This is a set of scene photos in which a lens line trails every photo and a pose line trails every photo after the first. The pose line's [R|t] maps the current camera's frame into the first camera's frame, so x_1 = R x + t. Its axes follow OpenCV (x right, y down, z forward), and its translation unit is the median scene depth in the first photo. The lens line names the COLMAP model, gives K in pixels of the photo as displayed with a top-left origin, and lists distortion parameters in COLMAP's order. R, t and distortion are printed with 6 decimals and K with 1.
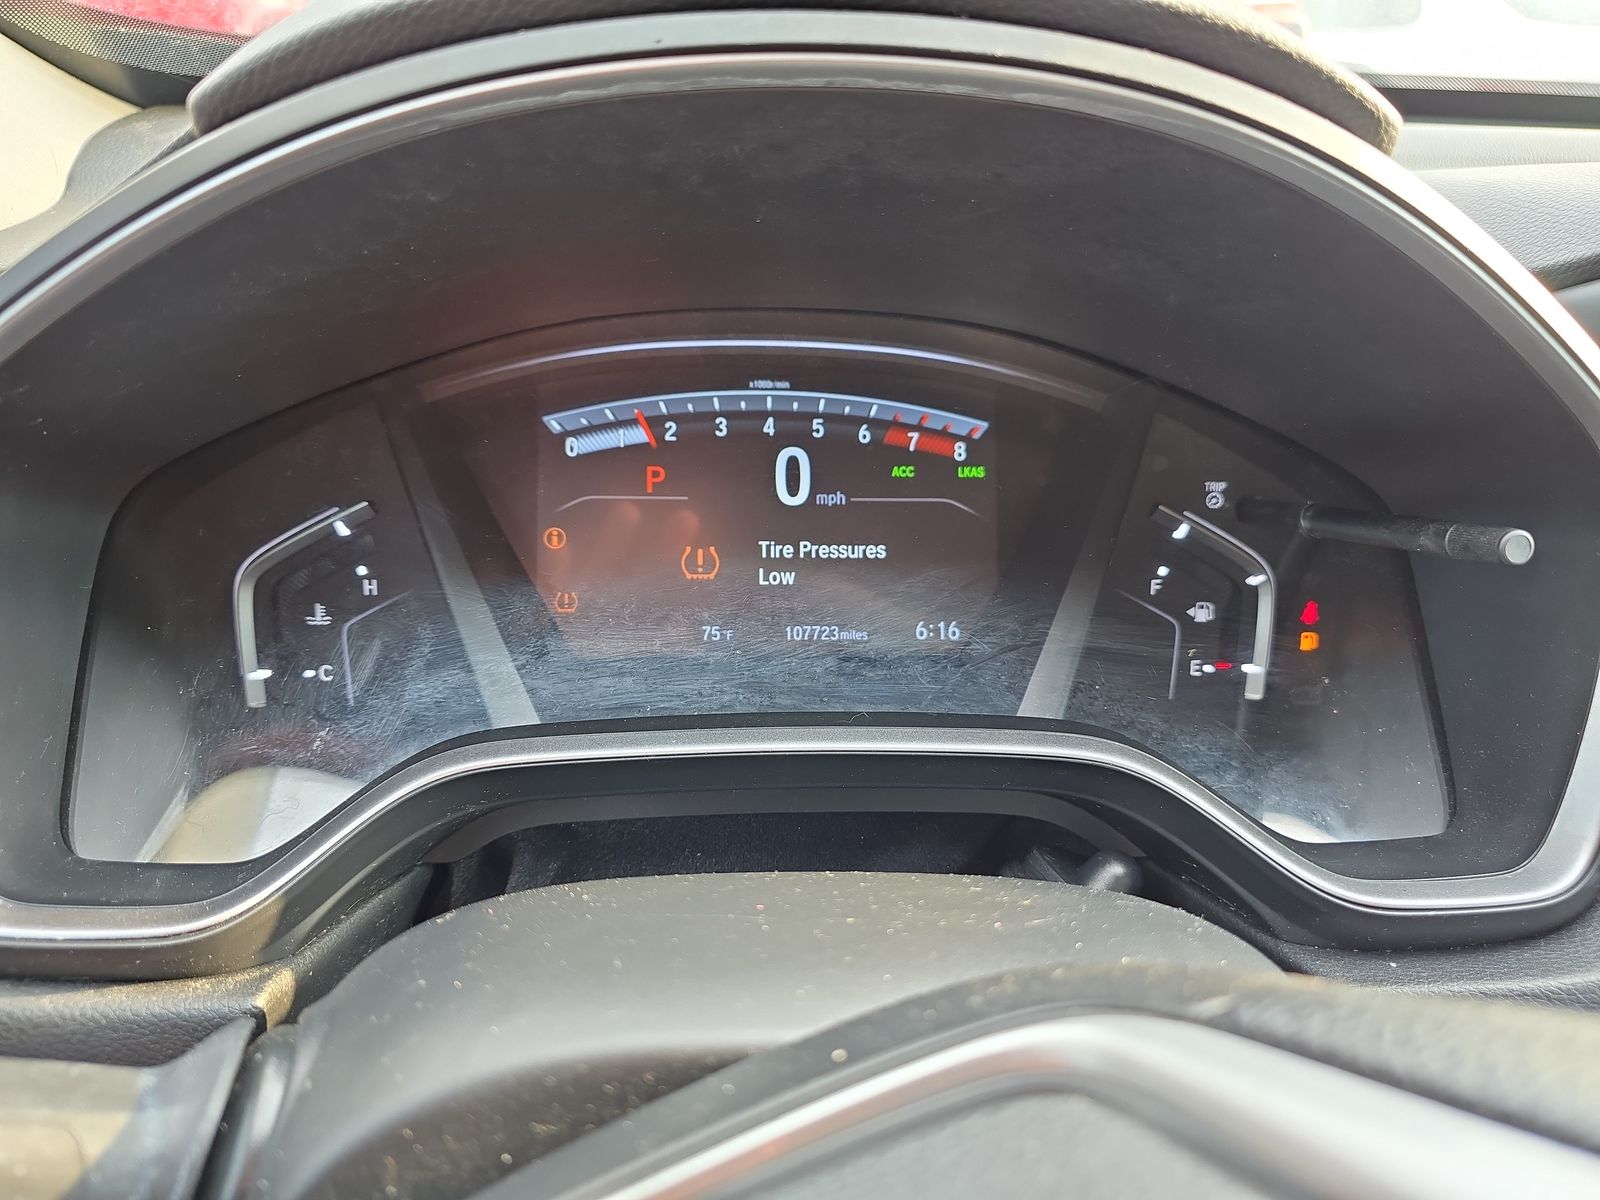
lens RADIAL K [[1039.8, 0, 805.8], [0, 1039.8, 593.1], [0, 0, 1]] dist [-0.030377, -0.004019]
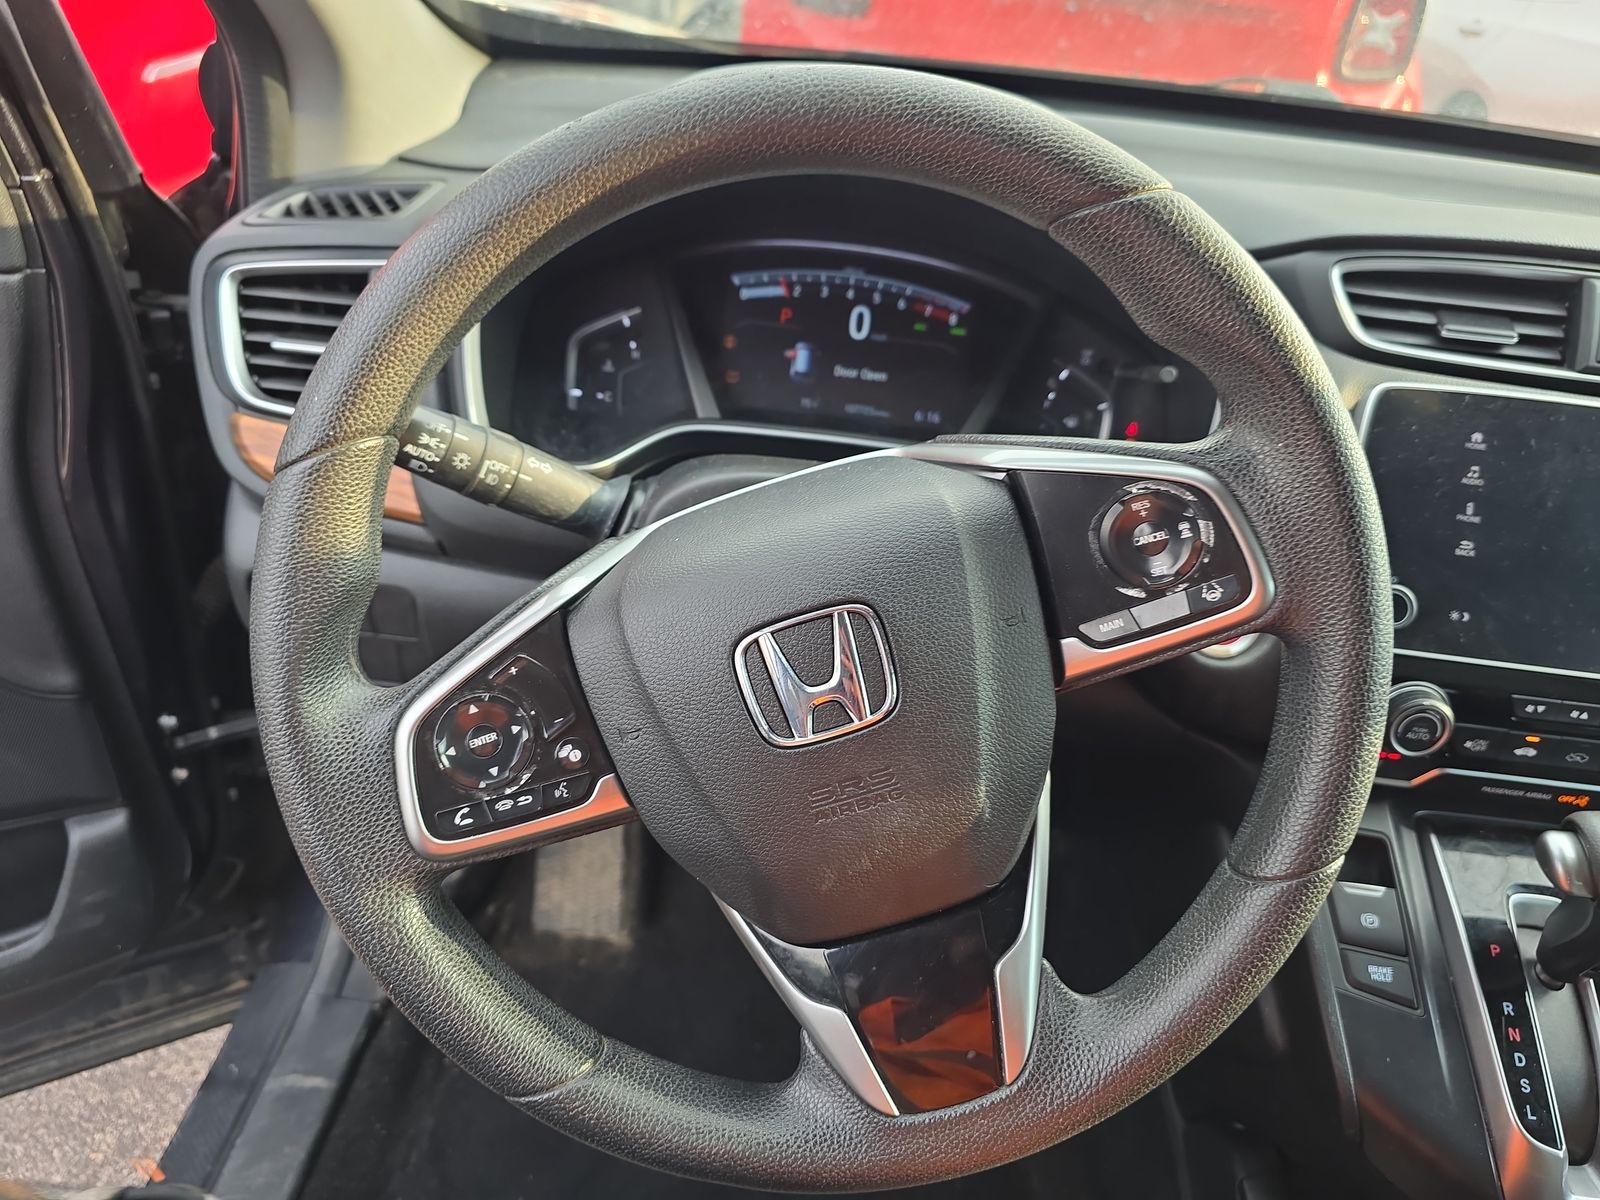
lens RADIAL K [[1039.8, 0, 793.7], [0, 1039.8, 605.1], [0, 0, 1]] dist [-0.030377, -0.004019]
pose [[0.988796, 0.128179, -0.076496, 0.076949], [-0.120060, 0.987442, 0.102687, 0.209657], [0.088697, -0.092352, 0.991768, -0.890767]]
